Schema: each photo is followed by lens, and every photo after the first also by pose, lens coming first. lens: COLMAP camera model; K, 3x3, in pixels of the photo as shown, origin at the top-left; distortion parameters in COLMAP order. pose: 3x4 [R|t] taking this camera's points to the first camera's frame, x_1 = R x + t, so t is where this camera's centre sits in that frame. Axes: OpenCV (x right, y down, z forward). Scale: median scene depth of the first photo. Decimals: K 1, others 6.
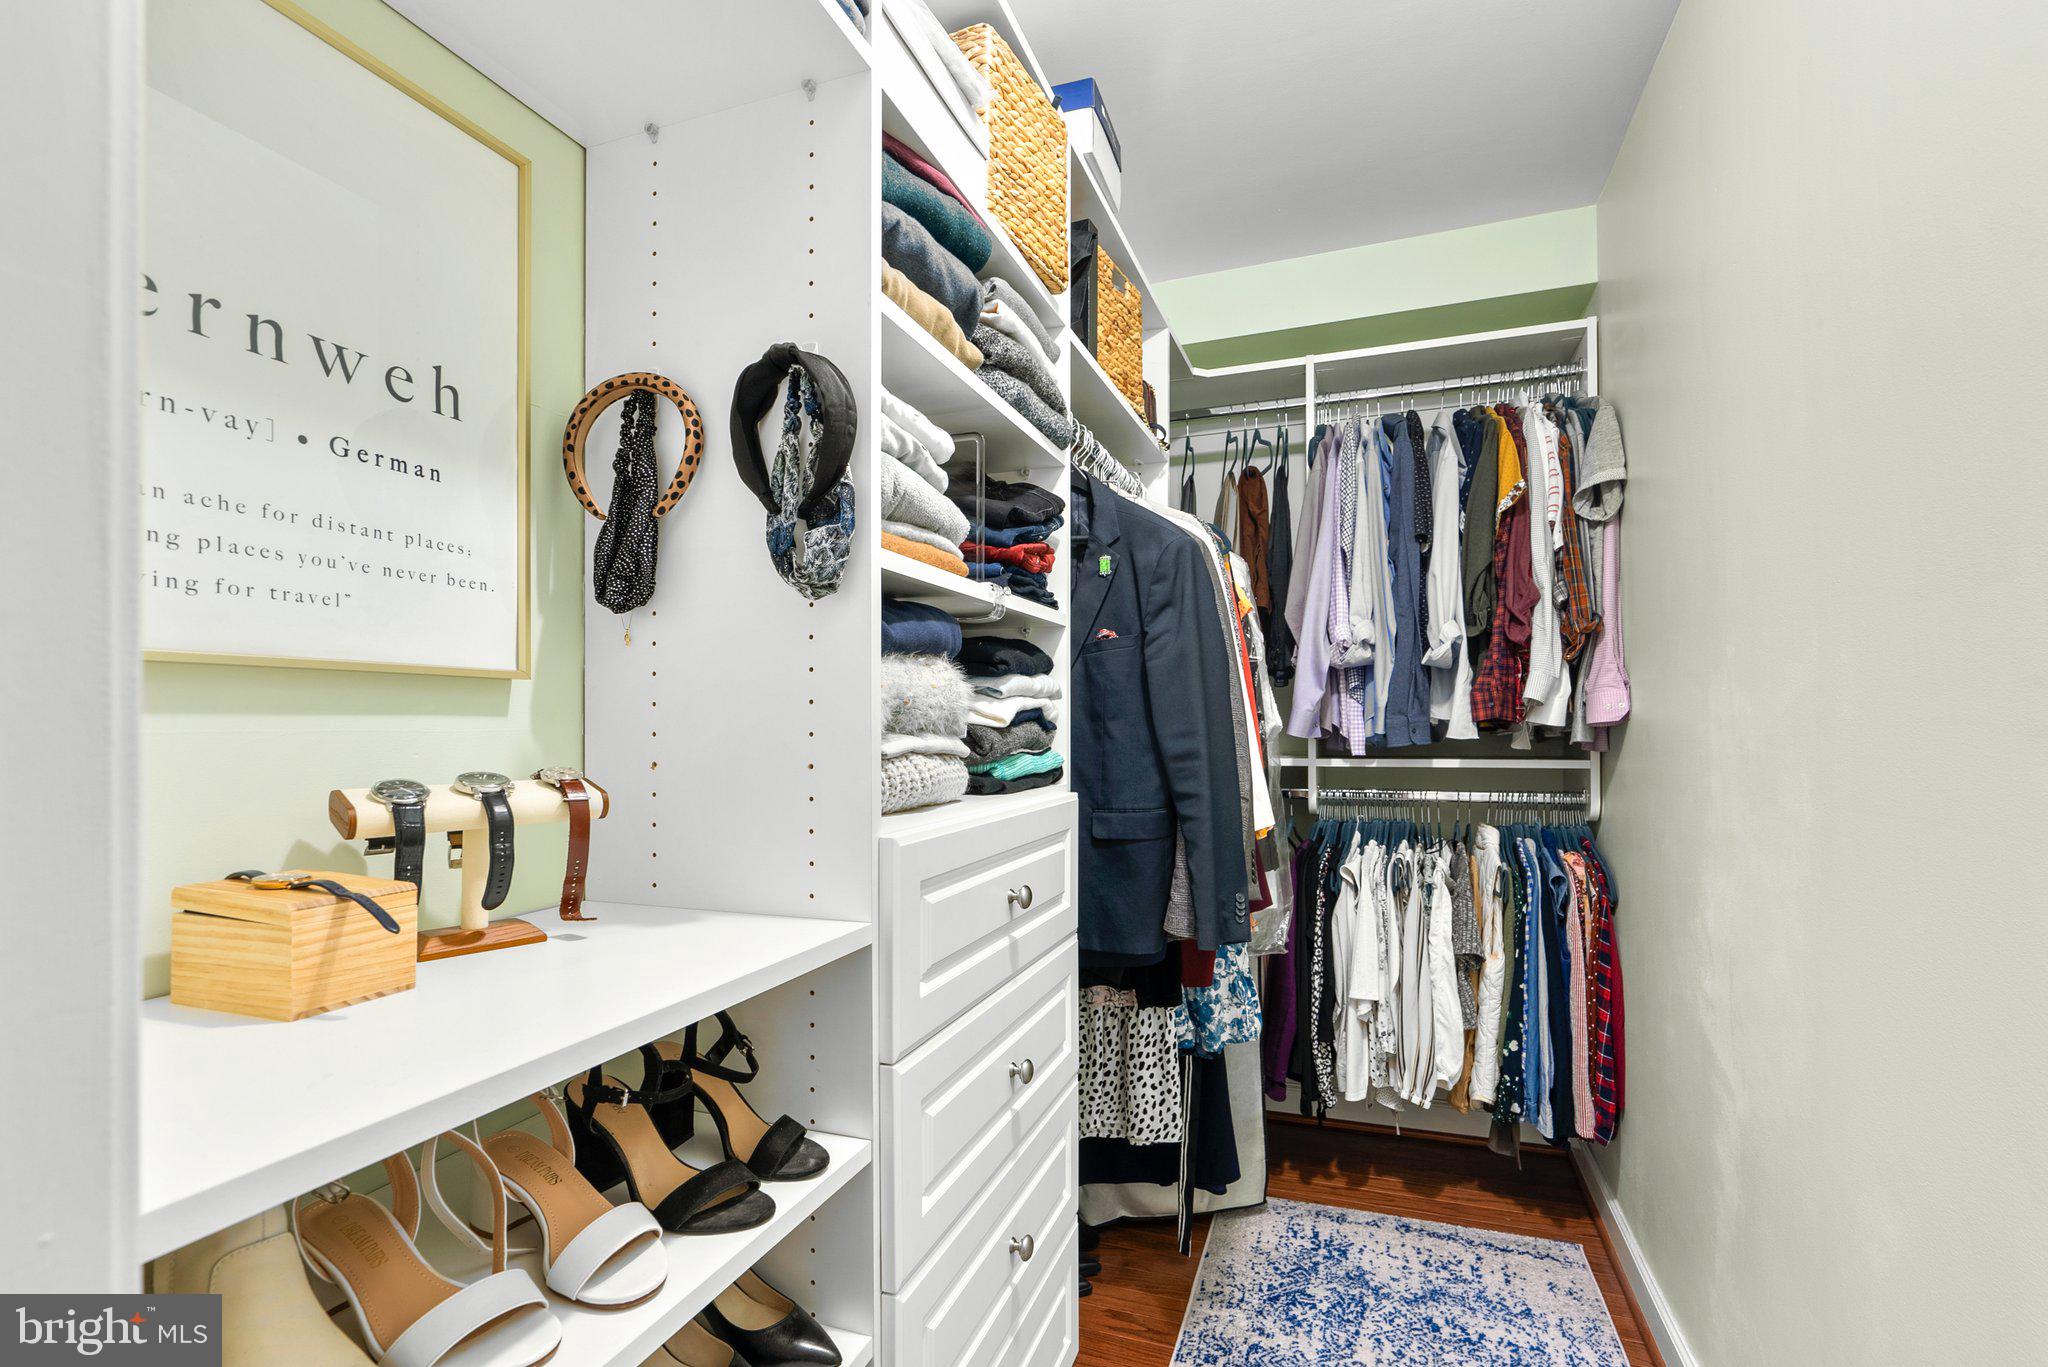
lens RADIAL K [[942.8, 0, 1029.5], [0, 942.8, 719.3], [0, 0, 1]] dist [-0.004713, 0.001968]
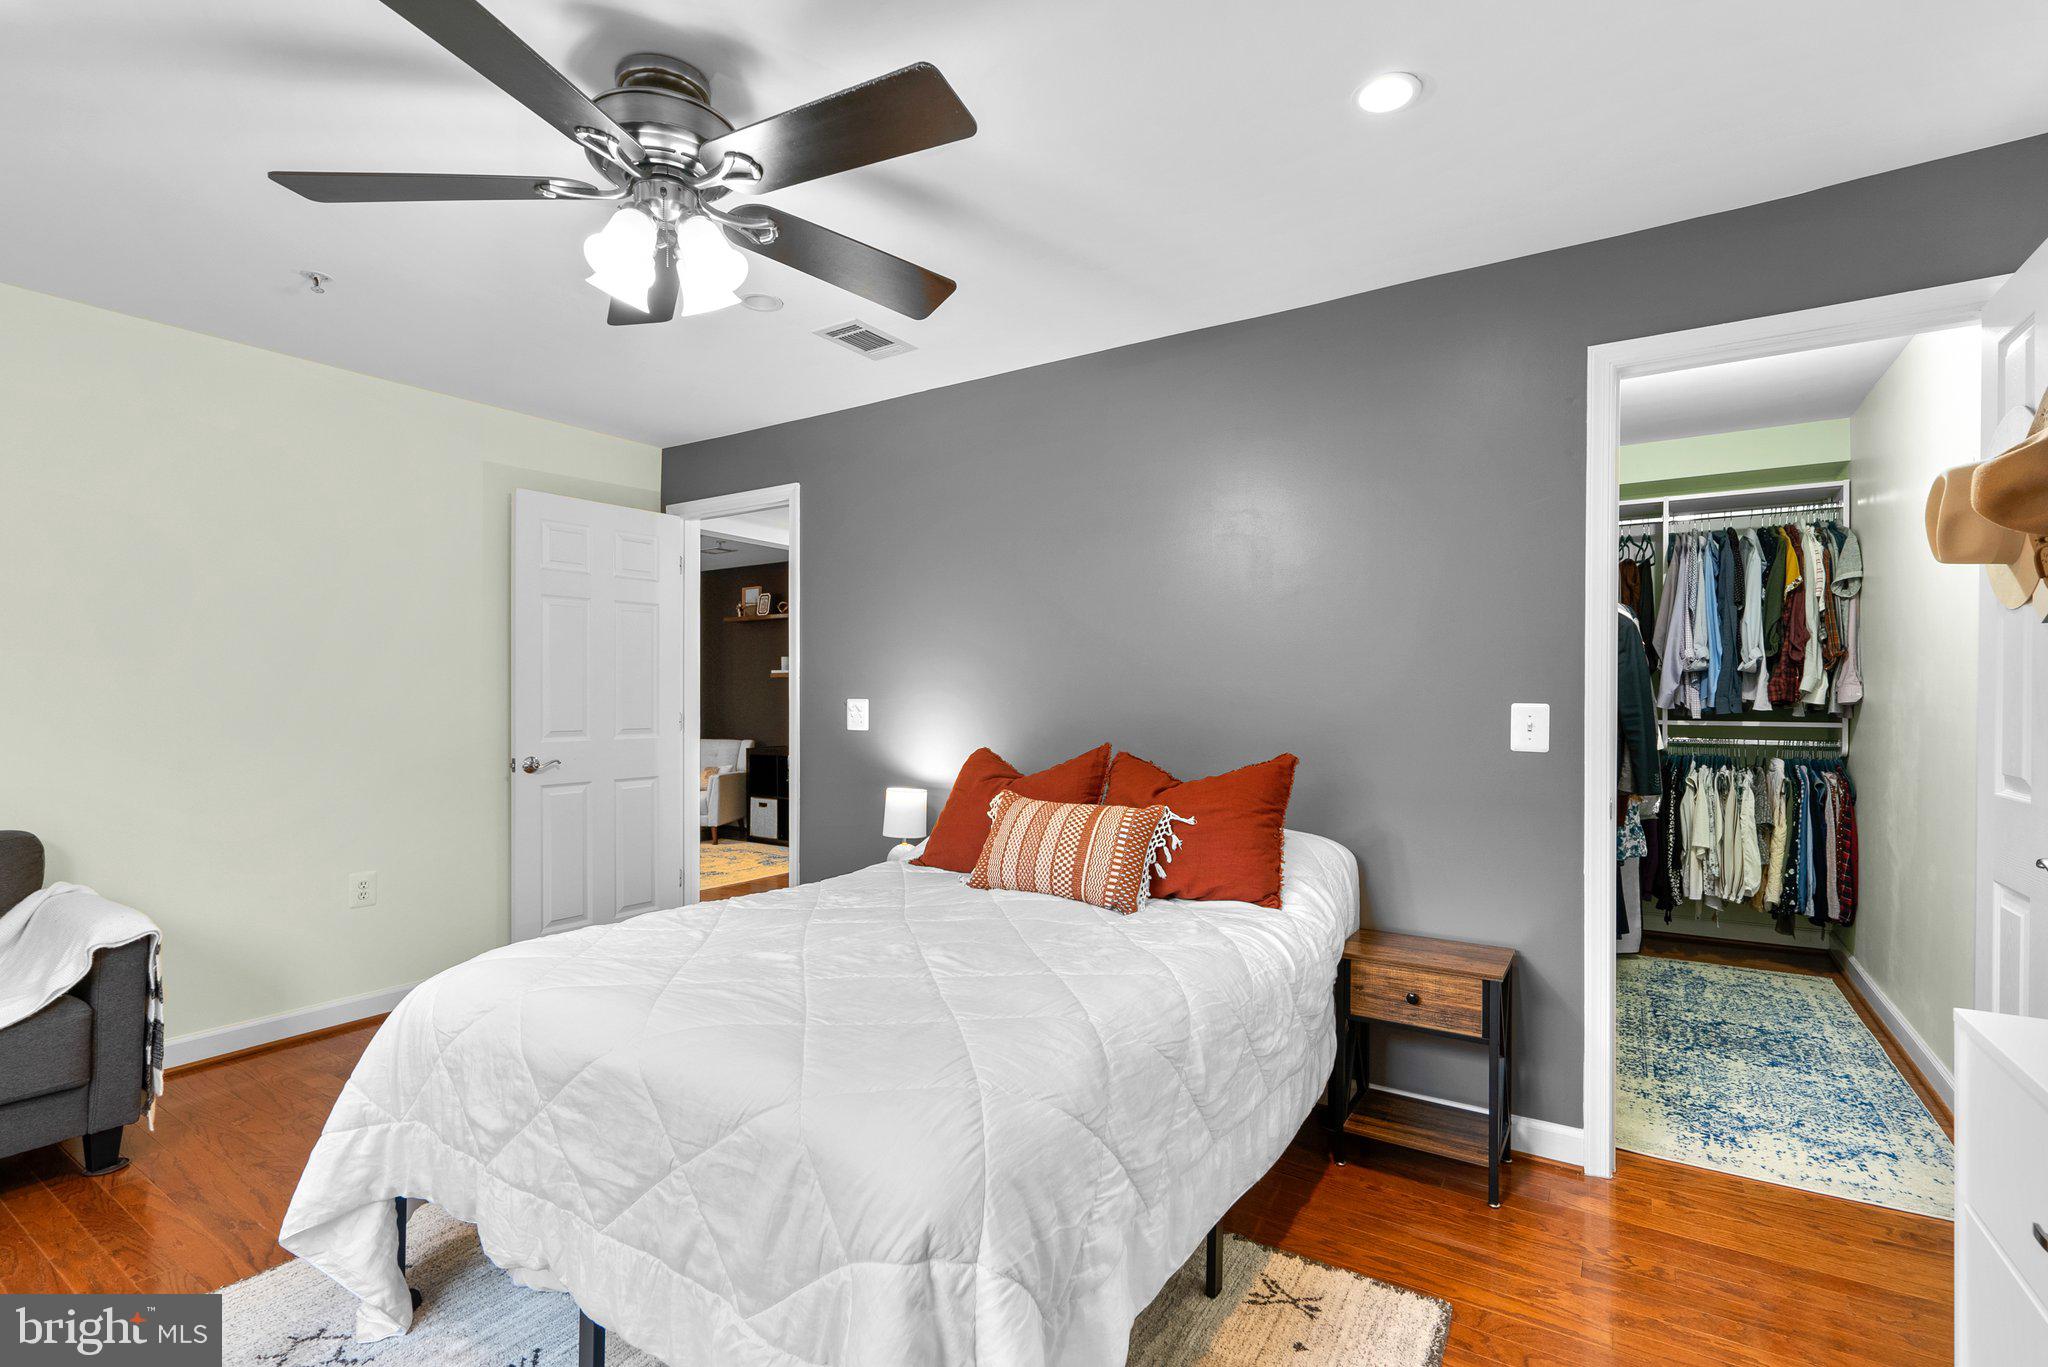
lens RADIAL K [[942.8, 0, 1014.3], [0, 942.8, 690.7], [0, 0, 1]] dist [-0.004713, 0.001968]
pose [[0.974290, 0.008350, -0.225143, -0.566874], [-0.007164, 0.999956, 0.006083, -0.018839], [0.225184, -0.004314, 0.974307, -1.154371]]
